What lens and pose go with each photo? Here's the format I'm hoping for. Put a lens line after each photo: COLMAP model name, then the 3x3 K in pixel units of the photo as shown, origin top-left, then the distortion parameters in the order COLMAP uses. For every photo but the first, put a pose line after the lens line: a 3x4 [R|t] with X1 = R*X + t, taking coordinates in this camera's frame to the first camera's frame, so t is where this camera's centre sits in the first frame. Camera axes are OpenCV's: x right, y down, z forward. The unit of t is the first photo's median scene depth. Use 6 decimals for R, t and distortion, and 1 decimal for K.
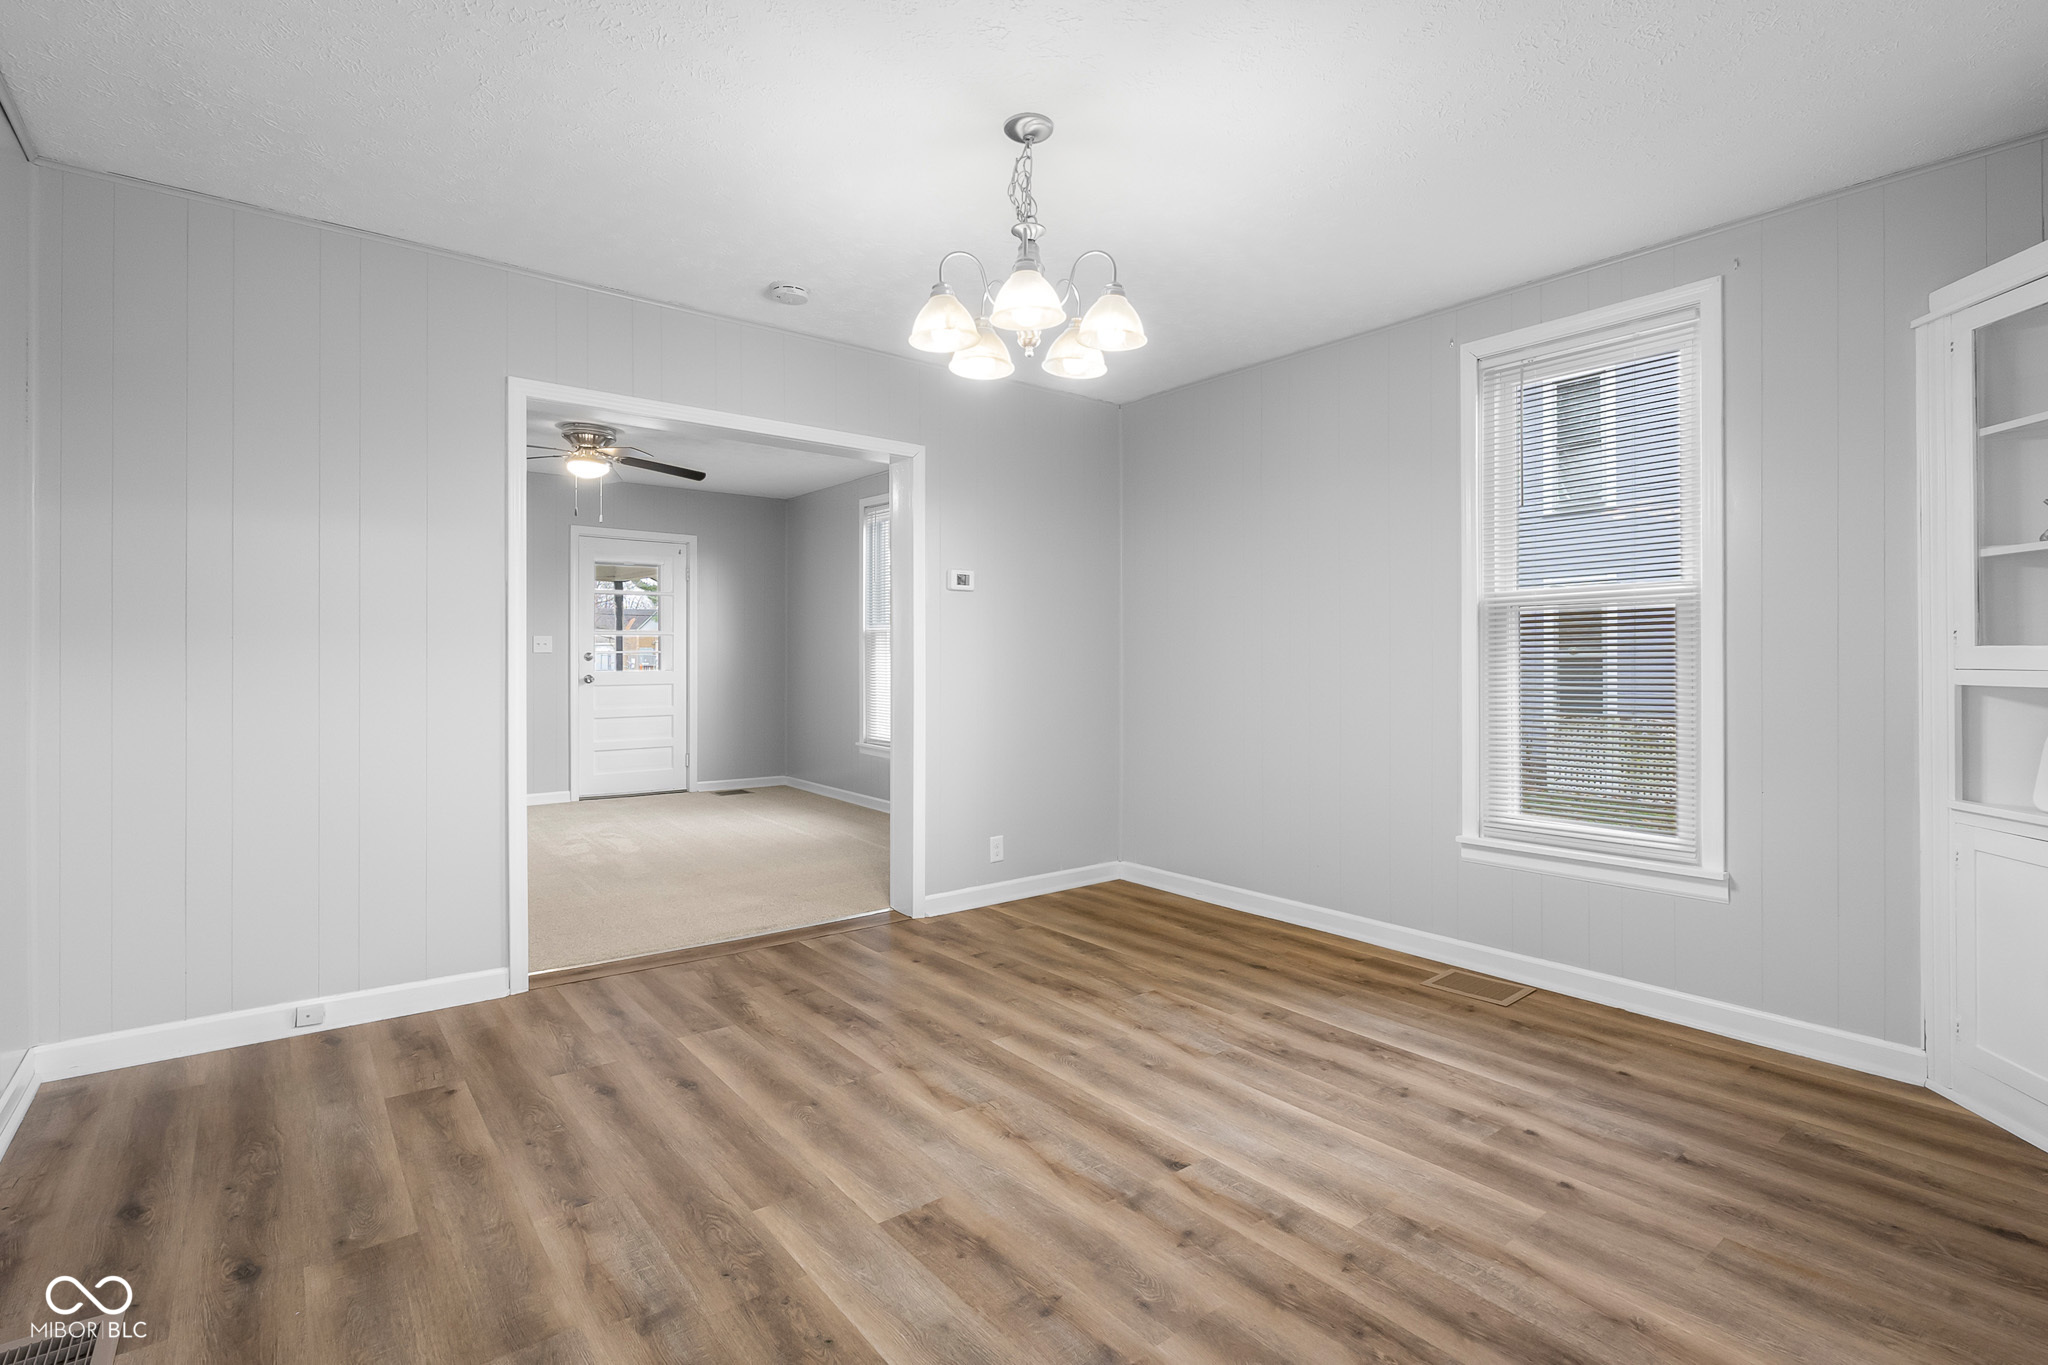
lens RADIAL K [[963.1, 0, 1035.1], [0, 963.1, 671.8], [0, 0, 1]] dist [-0.003058, -0.000140]
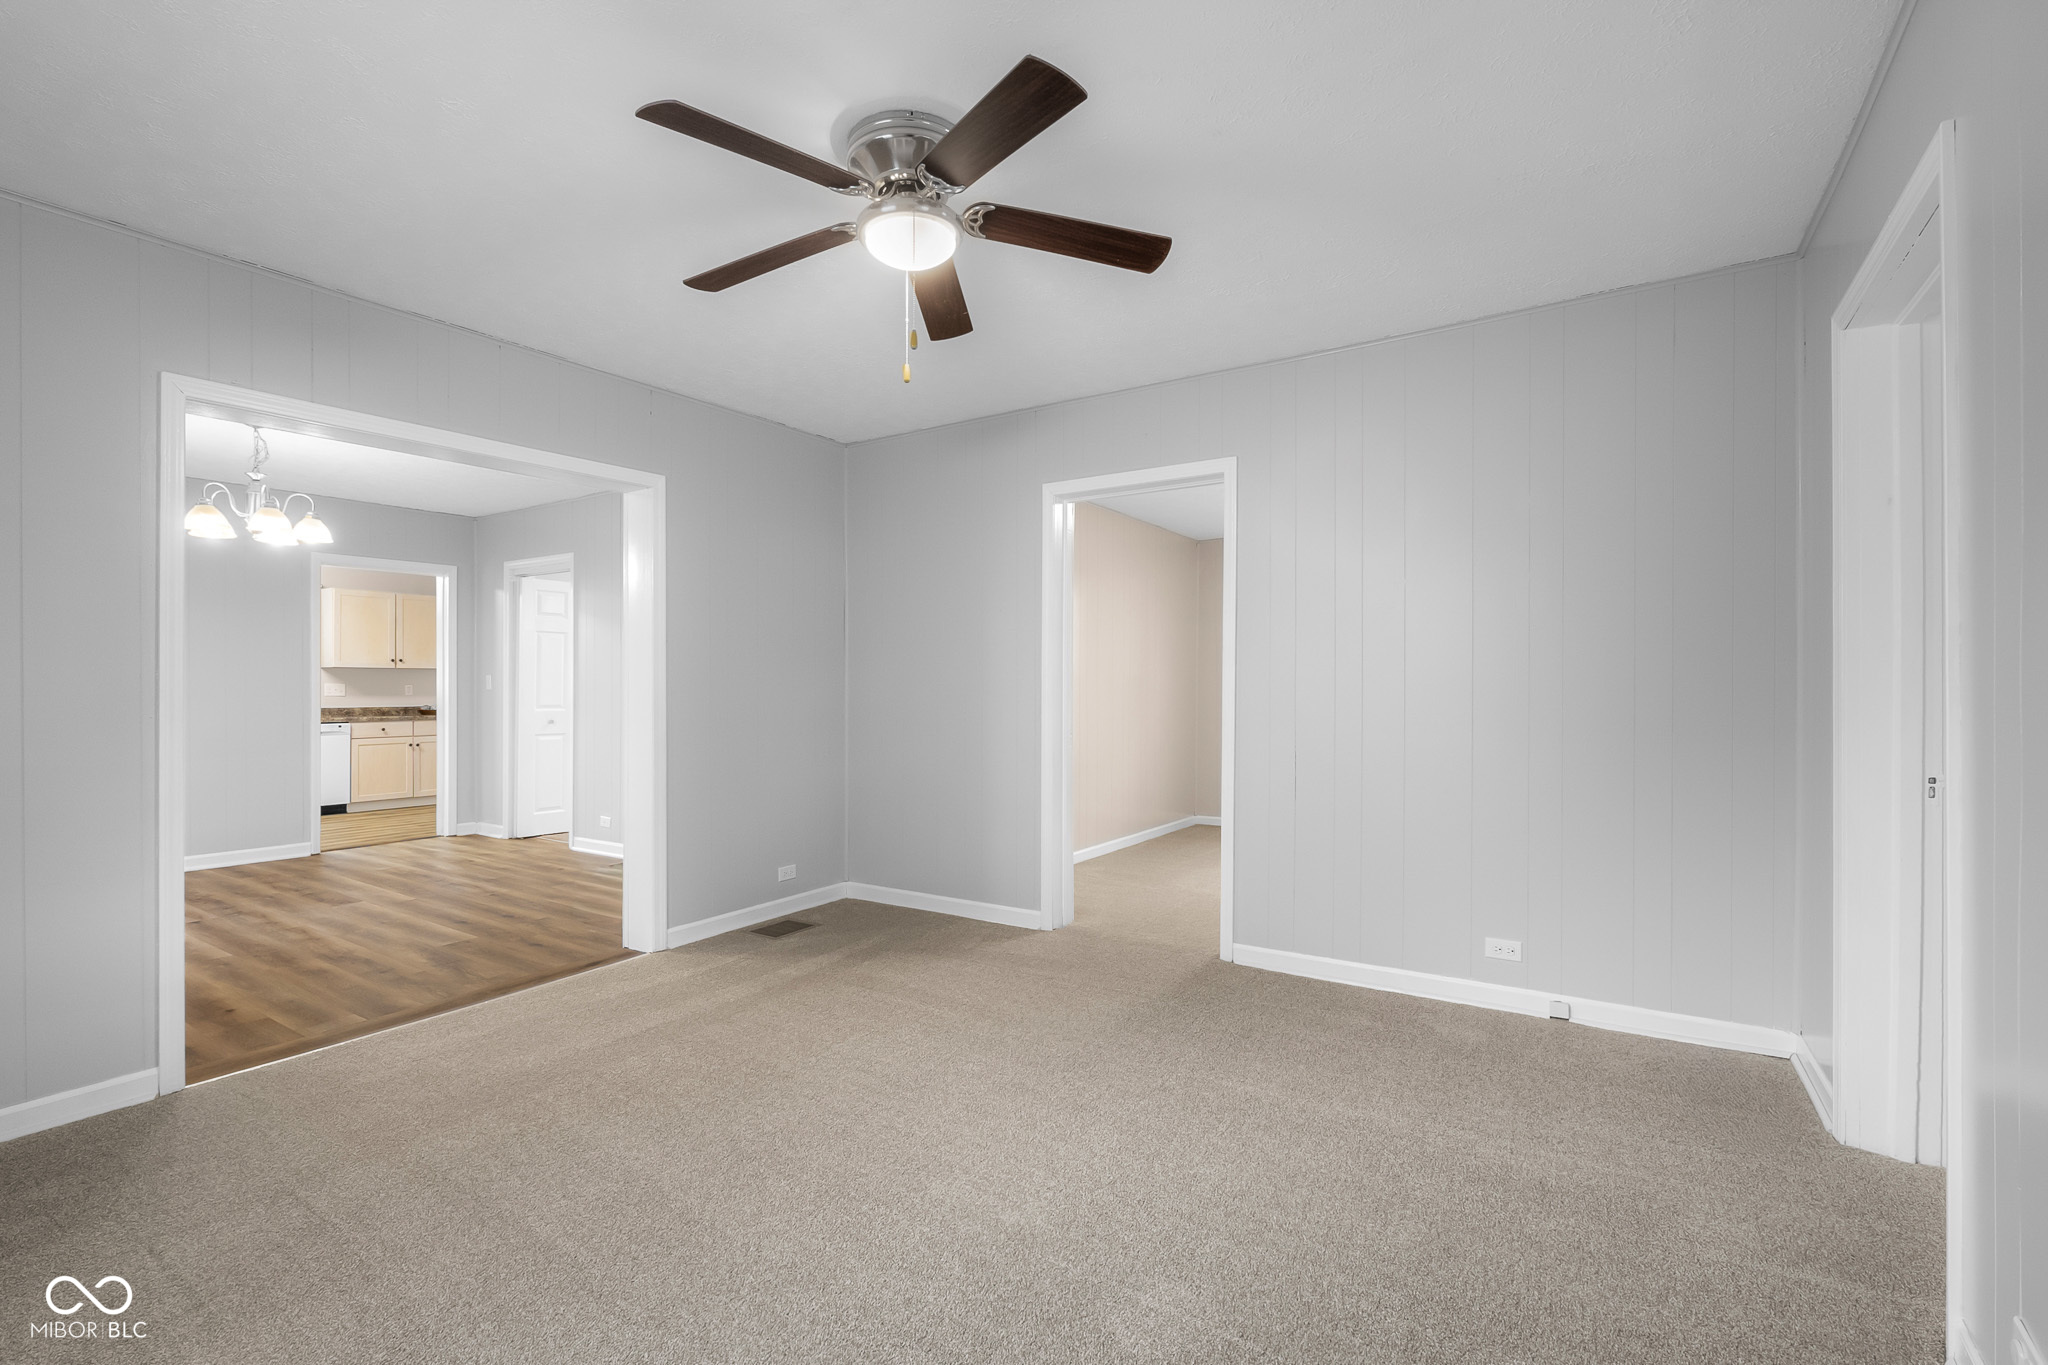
lens RADIAL K [[905.6, 0, 1019.4], [0, 905.6, 665.9], [0, 0, 1]] dist [-0.003679, -0.000020]
pose [[-0.950375, -0.004986, -0.311066, -0.749527], [-0.004452, 0.999987, -0.002429, -0.057617], [0.311074, -0.000923, -0.950385, 2.667436]]
